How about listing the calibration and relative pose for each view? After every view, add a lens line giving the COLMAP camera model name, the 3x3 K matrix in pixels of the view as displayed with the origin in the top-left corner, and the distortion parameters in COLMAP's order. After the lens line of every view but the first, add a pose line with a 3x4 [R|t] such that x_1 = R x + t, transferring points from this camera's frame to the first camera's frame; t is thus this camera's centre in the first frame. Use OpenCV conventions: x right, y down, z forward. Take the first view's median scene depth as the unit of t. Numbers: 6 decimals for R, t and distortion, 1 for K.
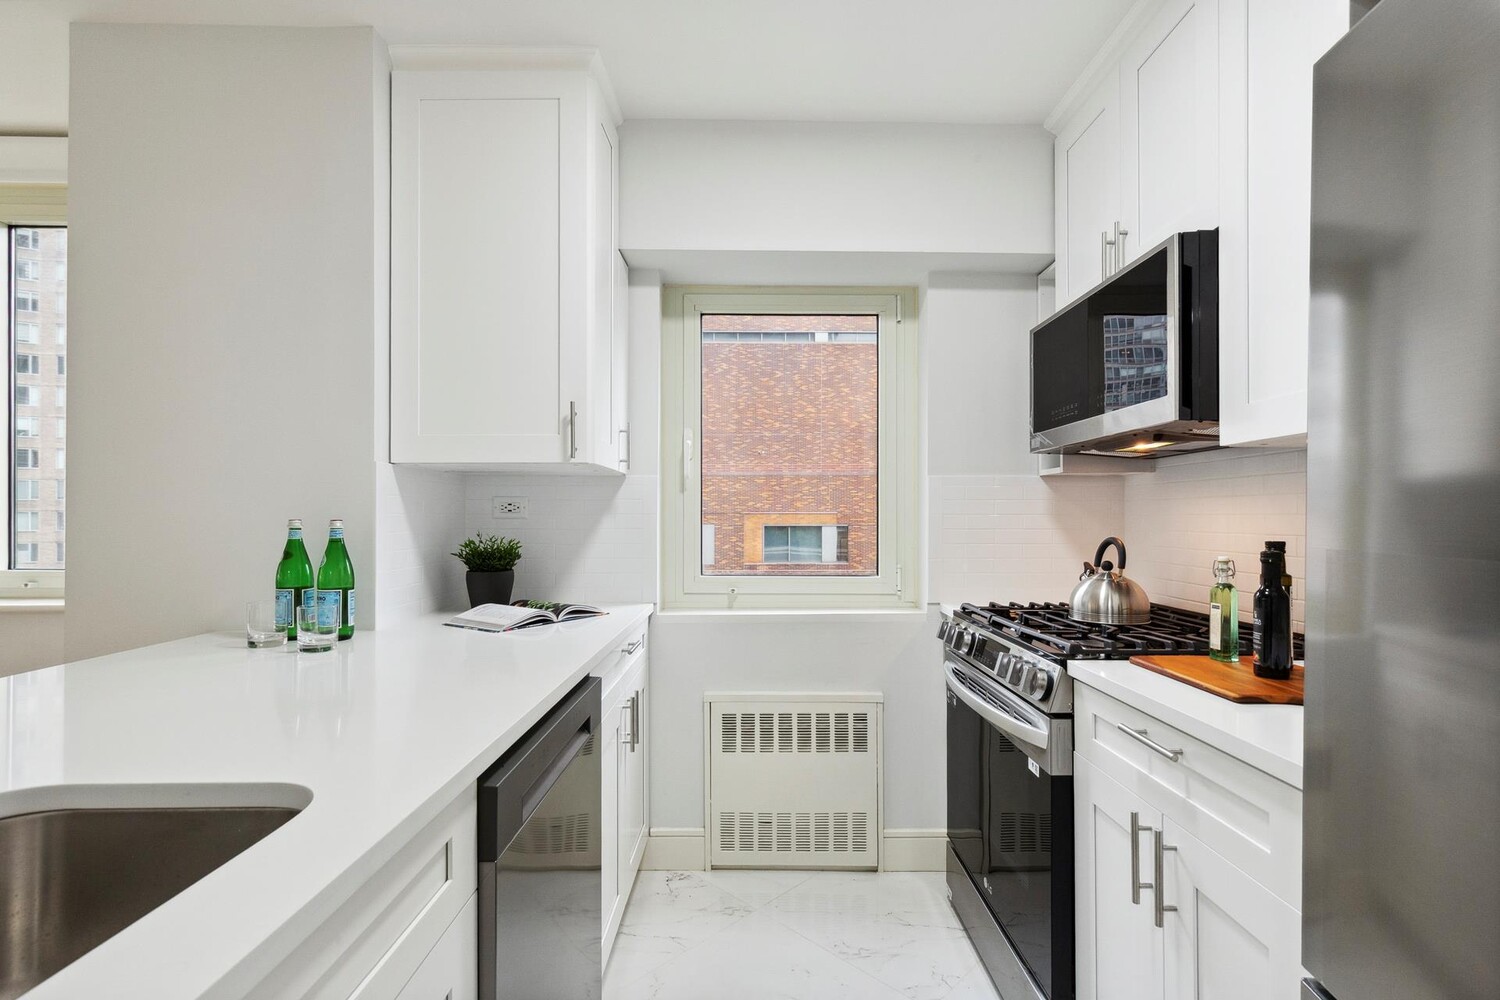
lens RADIAL K [[686.2, 0, 754.6], [0, 686.2, 506.7], [0, 0, 1]] dist [0.005603, 0.001249]
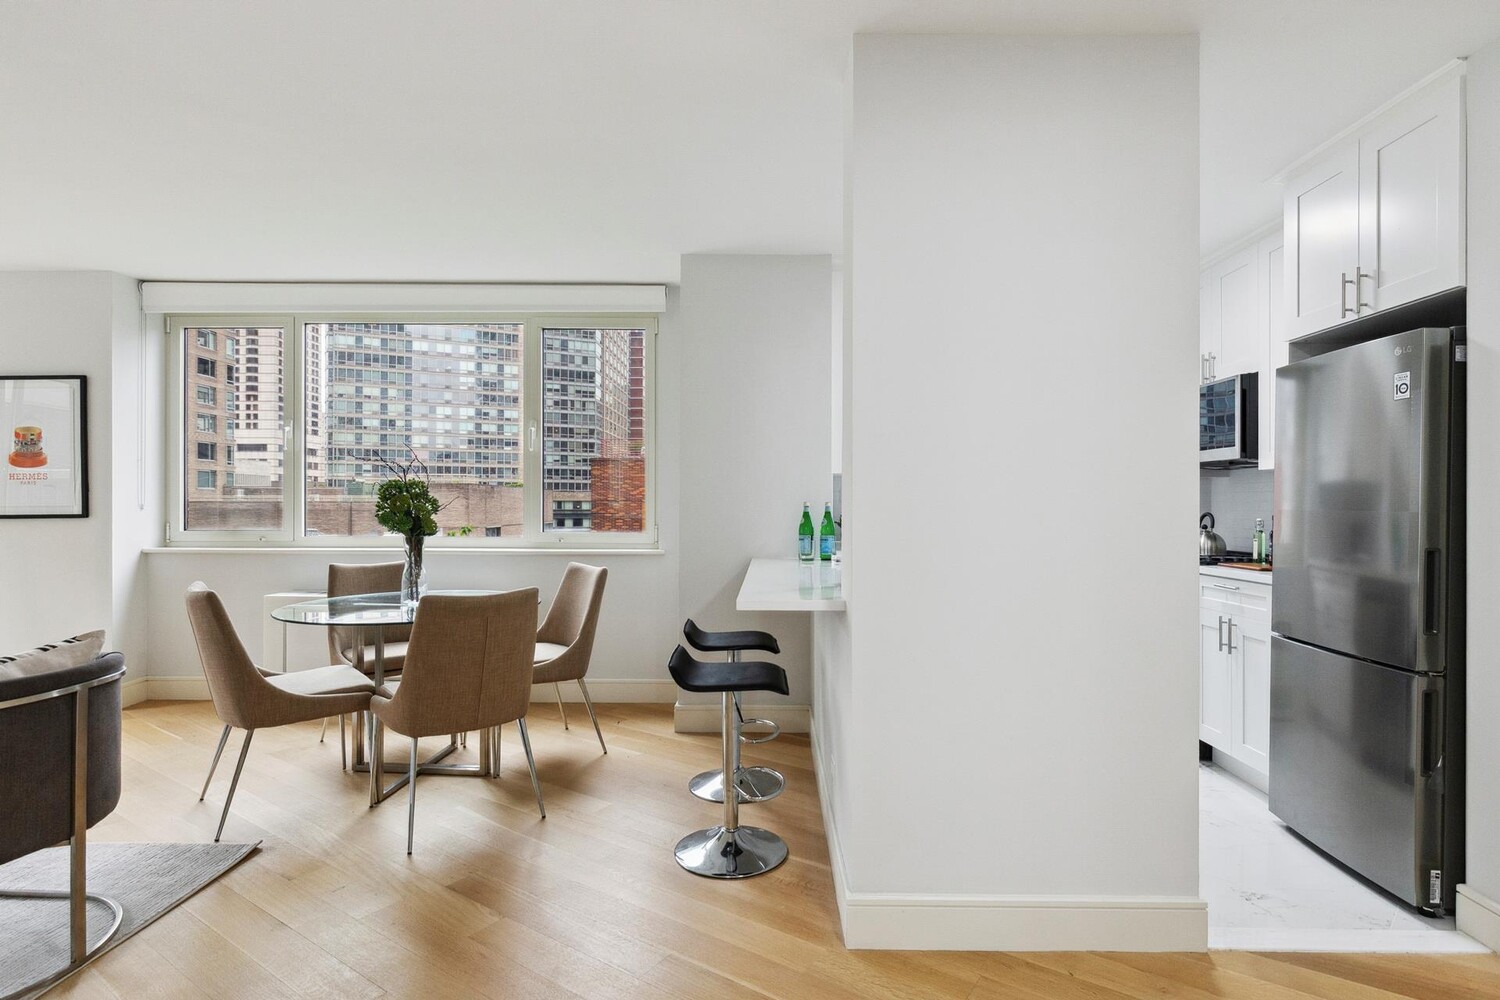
lens RADIAL K [[801.6, 0, 751.7], [0, 801.6, 500.8], [0, 0, 1]] dist [-0.001171, -0.000013]
pose [[0.999954, 0.002874, -0.009113, -0.945494], [-0.002832, 0.999985, 0.004660, 0.005642], [0.009126, -0.004634, 0.999948, -1.616821]]
